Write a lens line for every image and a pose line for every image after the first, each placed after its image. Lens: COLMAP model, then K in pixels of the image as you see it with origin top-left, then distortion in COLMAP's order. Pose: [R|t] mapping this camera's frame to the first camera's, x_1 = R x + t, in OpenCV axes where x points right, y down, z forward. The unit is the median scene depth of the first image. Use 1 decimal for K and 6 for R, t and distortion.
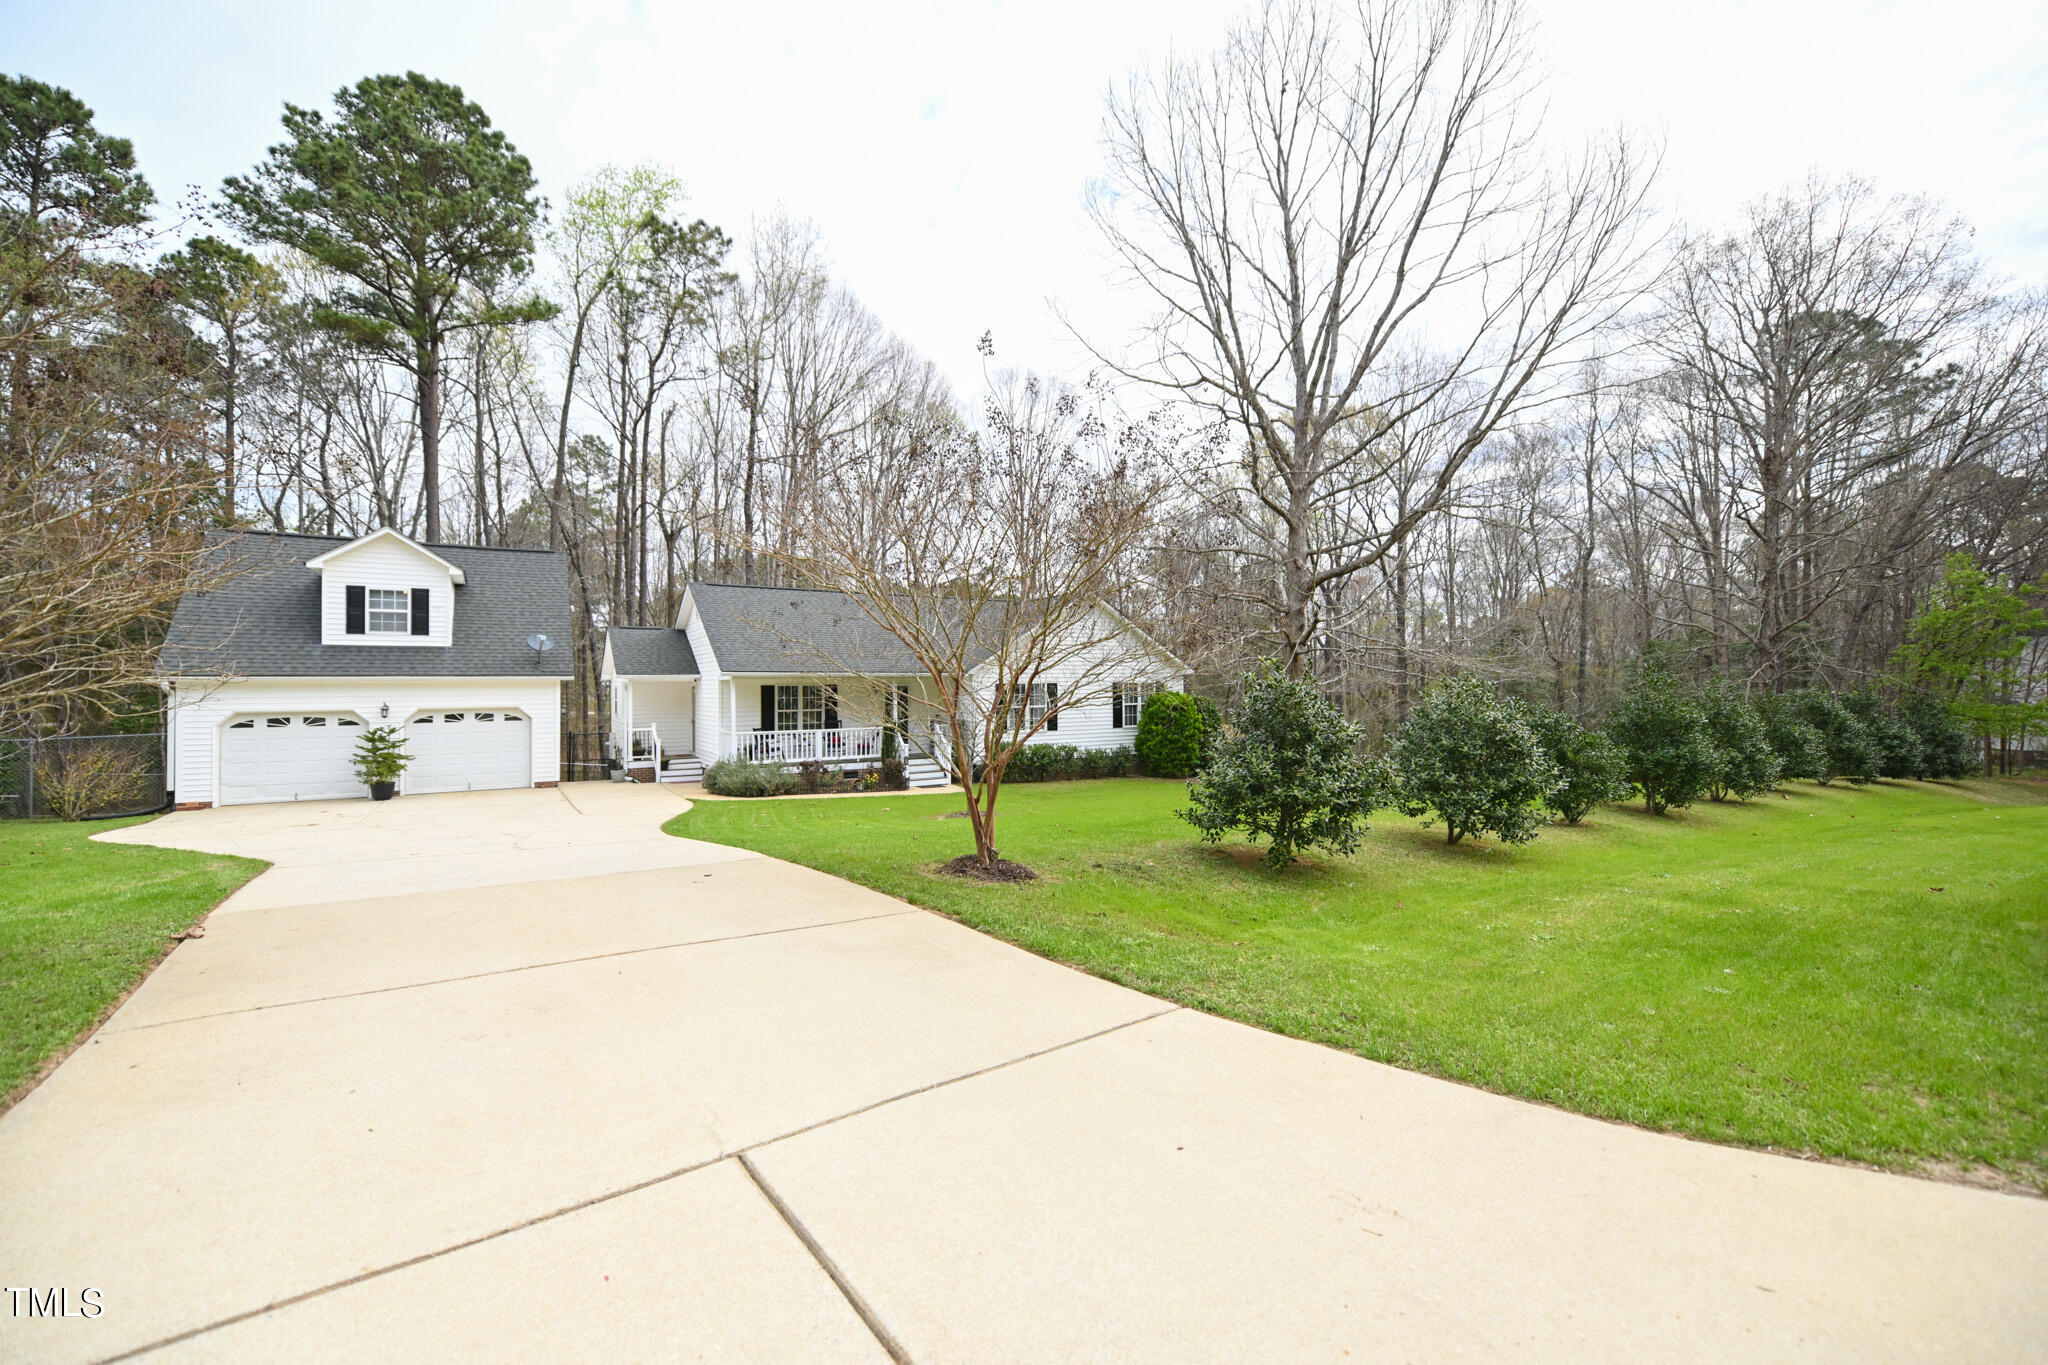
lens RADIAL K [[830.3, 0, 1019.3], [0, 830.3, 671.7], [0, 0, 1]] dist [0.000961, 0.000235]
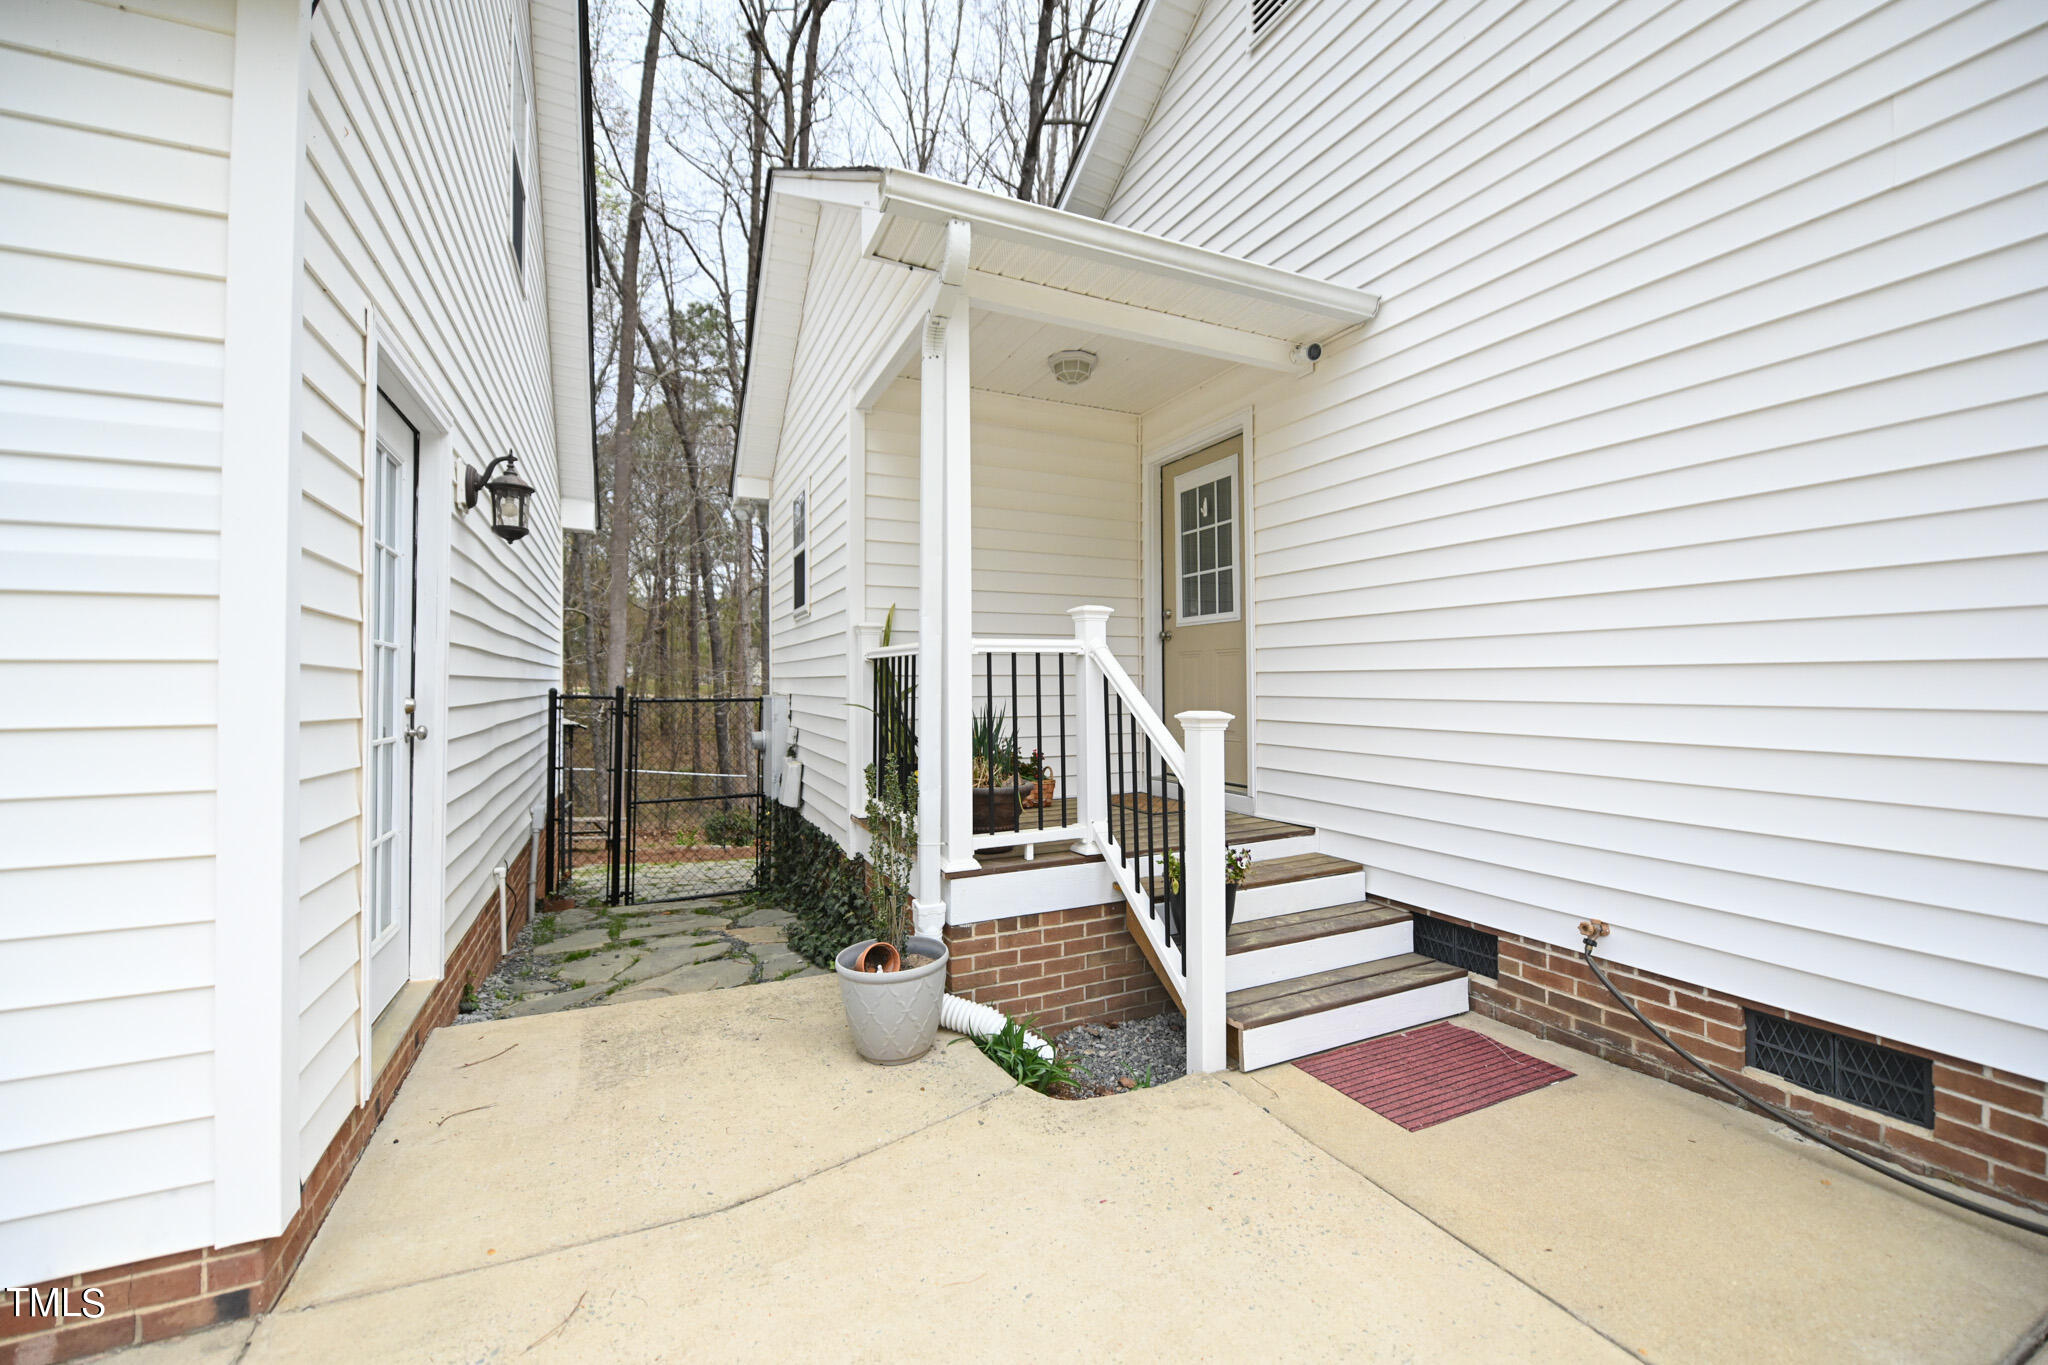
lens RADIAL K [[809.9, 0, 1029.8], [0, 809.9, 661.9], [0, 0, 1]] dist [-0.010233, -0.000018]
pose [[0.996002, 0.002058, -0.089307, -0.454568], [-0.002221, 0.999996, -0.001727, 0.075394], [0.089304, 0.001919, 0.996003, 0.888630]]
